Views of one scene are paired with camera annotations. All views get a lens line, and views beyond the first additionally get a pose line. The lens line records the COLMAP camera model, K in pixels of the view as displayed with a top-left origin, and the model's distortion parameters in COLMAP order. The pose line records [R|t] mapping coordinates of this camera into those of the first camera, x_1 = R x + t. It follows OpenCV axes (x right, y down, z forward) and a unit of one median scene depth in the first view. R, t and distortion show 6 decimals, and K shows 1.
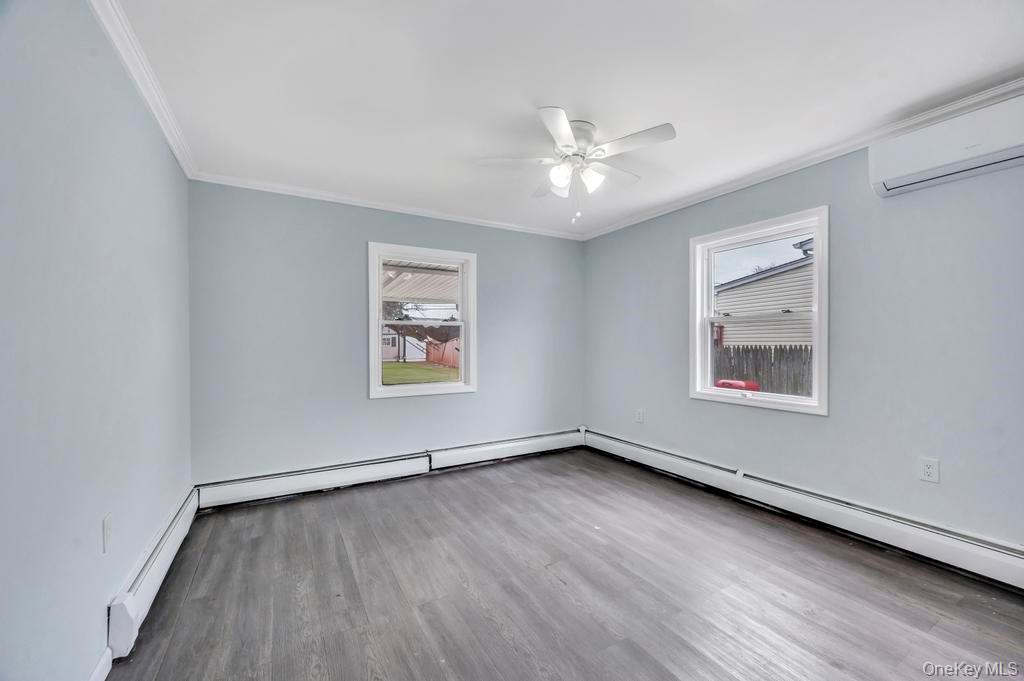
lens RADIAL K [[405.5, 0, 511.0], [0, 405.5, 342.5], [0, 0, 1]] dist [0.001152, 0.000205]
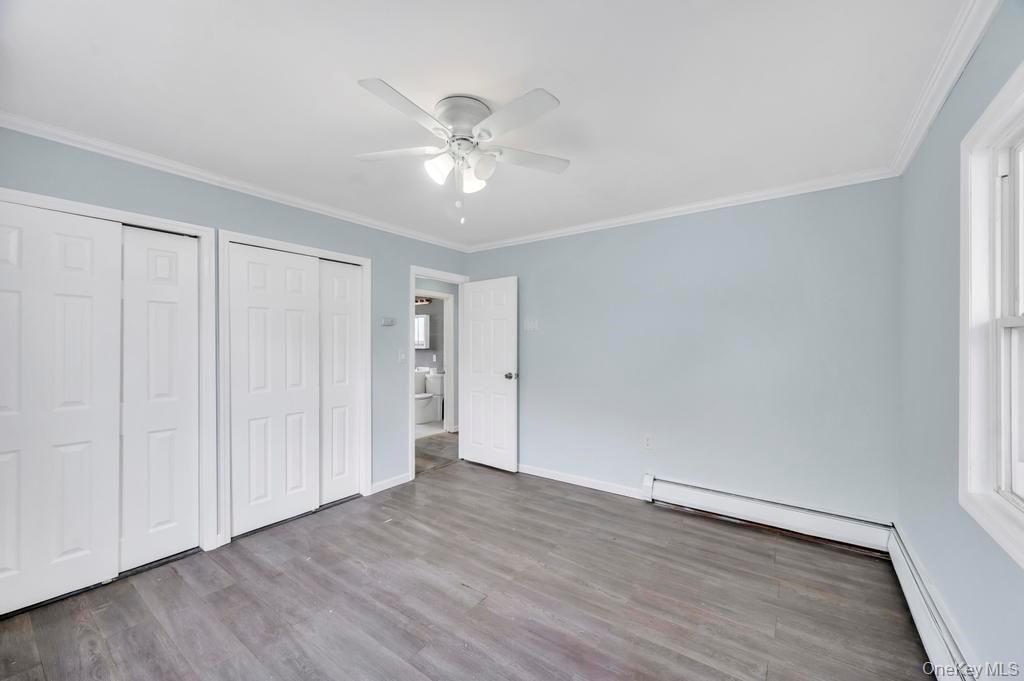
lens RADIAL K [[405.5, 0, 512.3], [0, 405.5, 344.1], [0, 0, 1]] dist [0.001152, 0.000205]
pose [[-0.912713, 0.002374, -0.408594, 0.436848], [0.003365, 0.999993, -0.001706, -0.053294], [0.408587, -0.002932, -0.912715, 1.960486]]
